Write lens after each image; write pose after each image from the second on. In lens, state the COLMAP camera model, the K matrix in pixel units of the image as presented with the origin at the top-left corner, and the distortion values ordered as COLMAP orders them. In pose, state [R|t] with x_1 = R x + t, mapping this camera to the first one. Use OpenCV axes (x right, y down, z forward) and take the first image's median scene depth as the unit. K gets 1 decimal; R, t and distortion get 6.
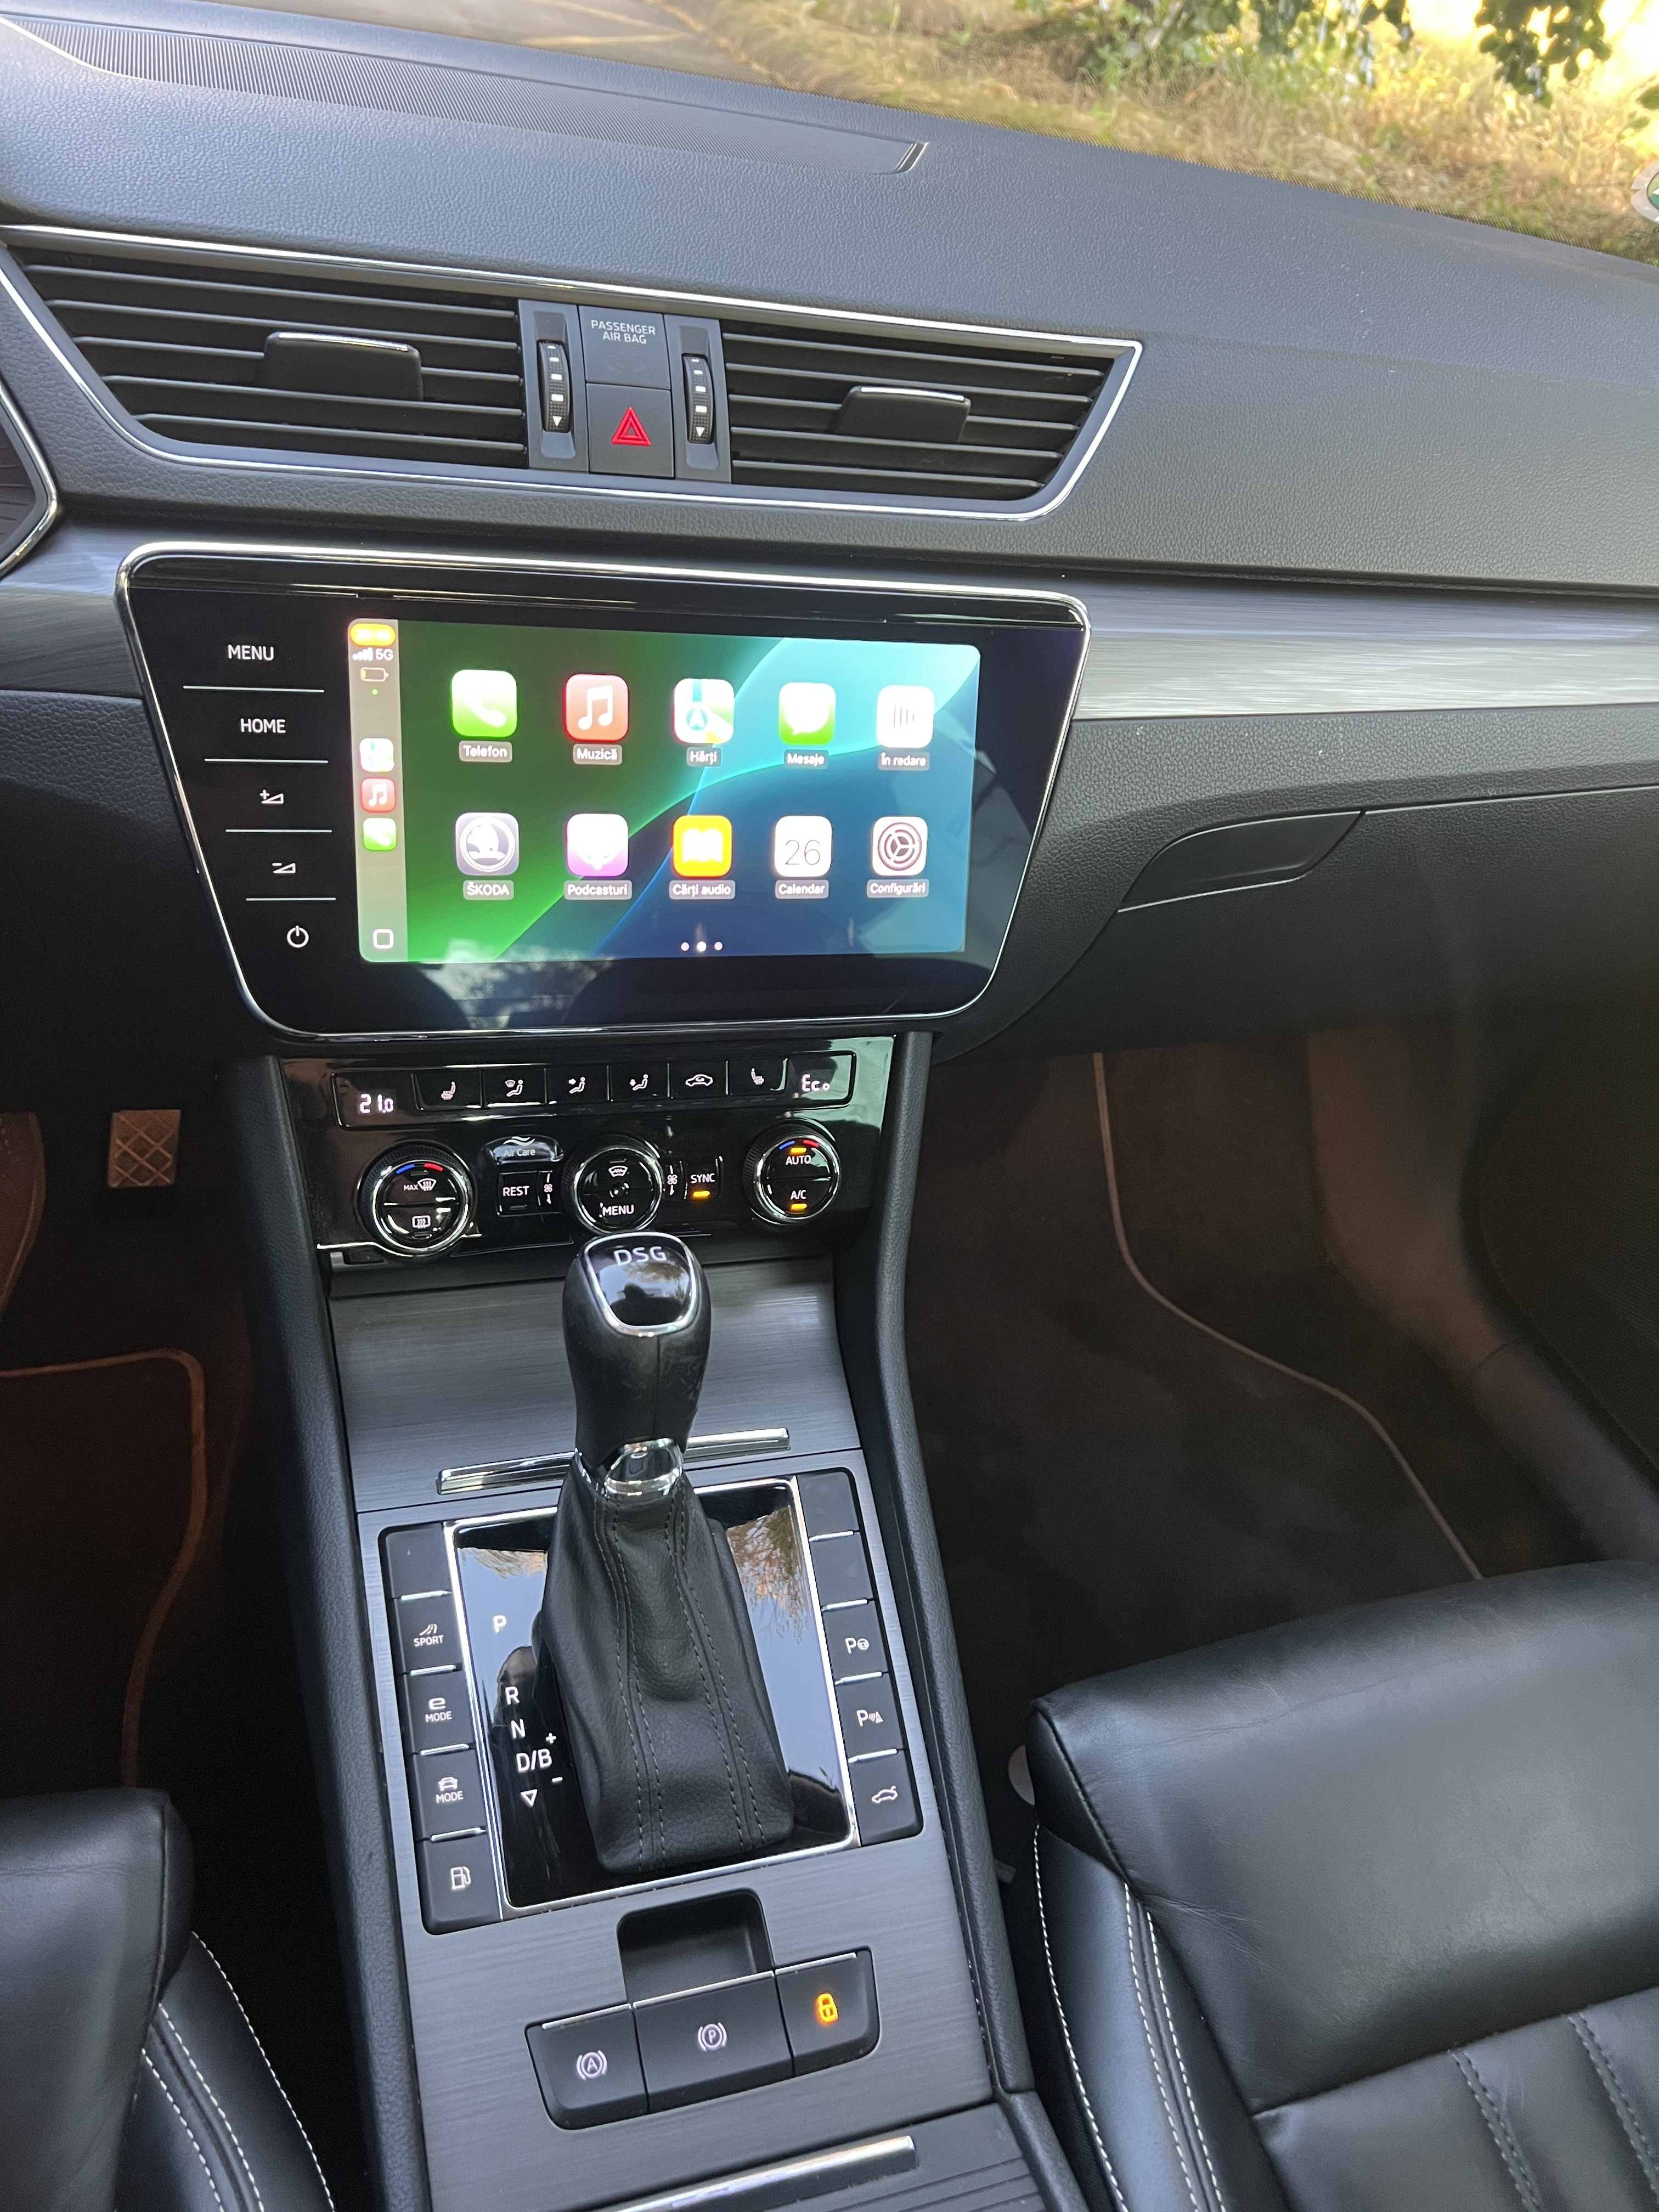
lens RADIAL K [[1671.2, 0, 828.0], [0, 1671.2, 1116.8], [0, 0, 1]] dist [0.034429, -0.003435]
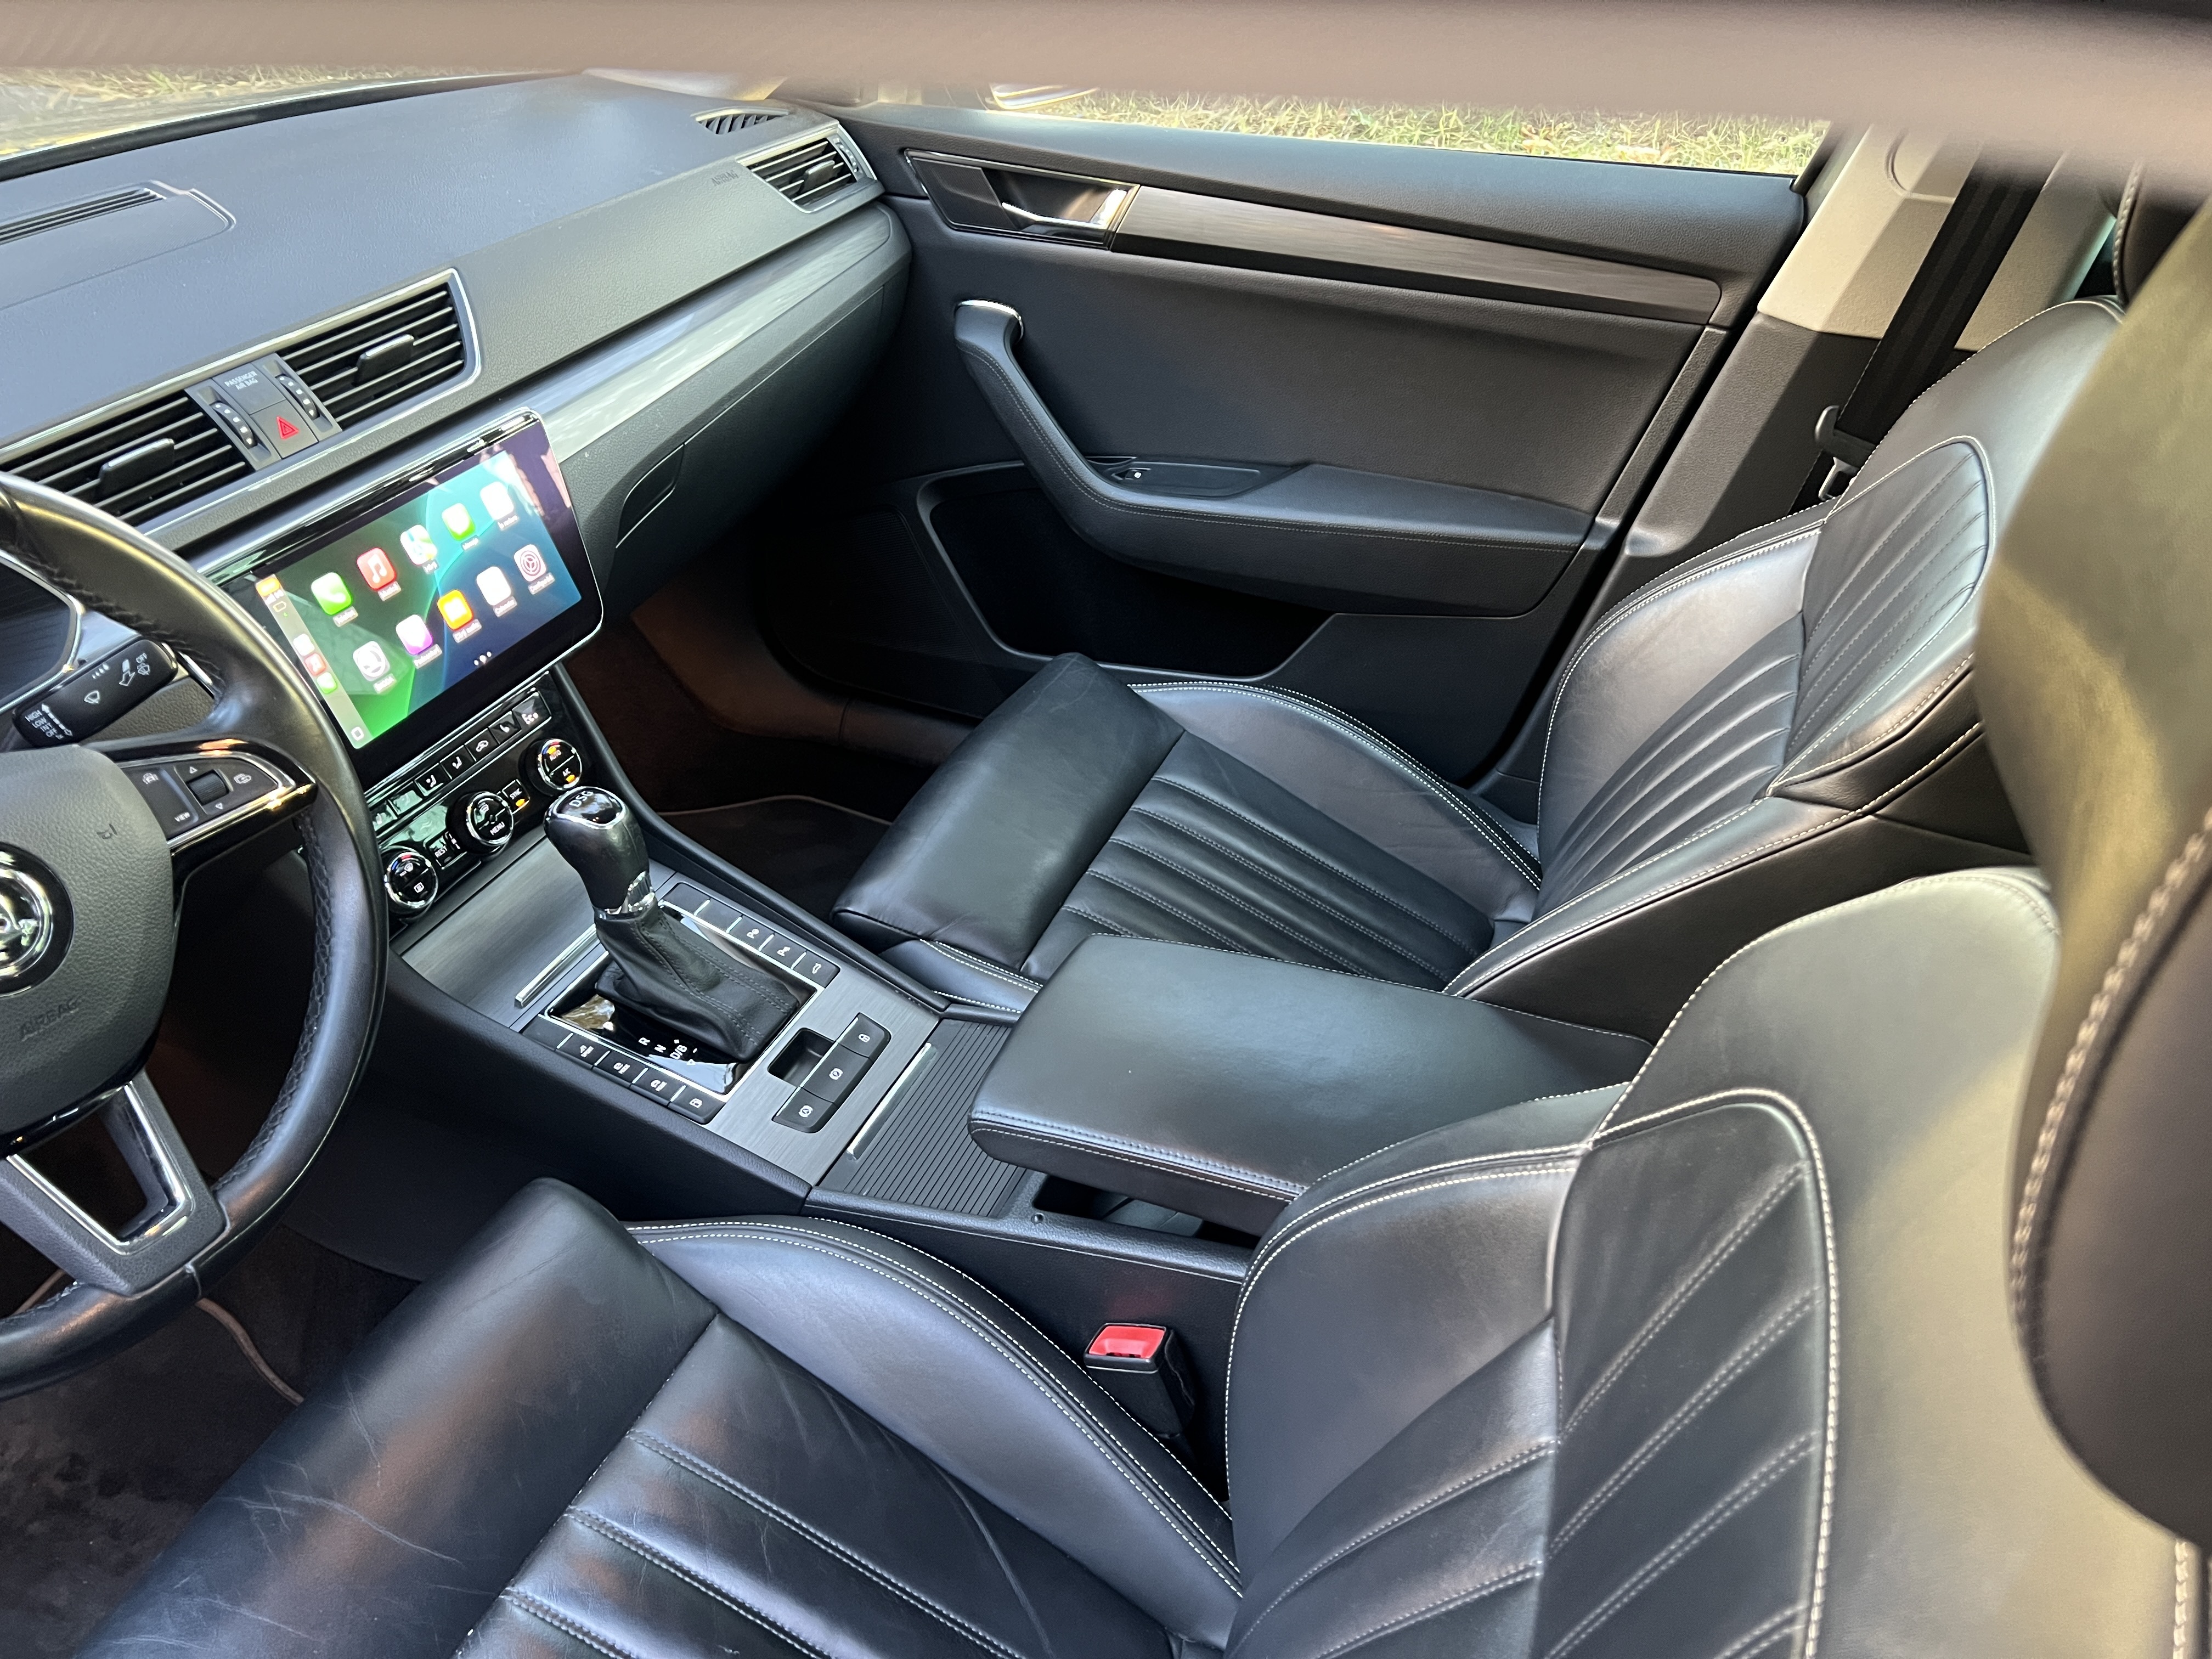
lens RADIAL K [[1671.2, 0, 1108.5], [0, 1671.2, 825.6], [0, 0, 1]] dist [0.034429, -0.003435]
pose [[0.632708, -0.556875, 0.538117, -0.751554], [0.524088, 0.819498, 0.231852, -0.020039], [-0.570098, 0.135326, 0.810355, -0.877808]]
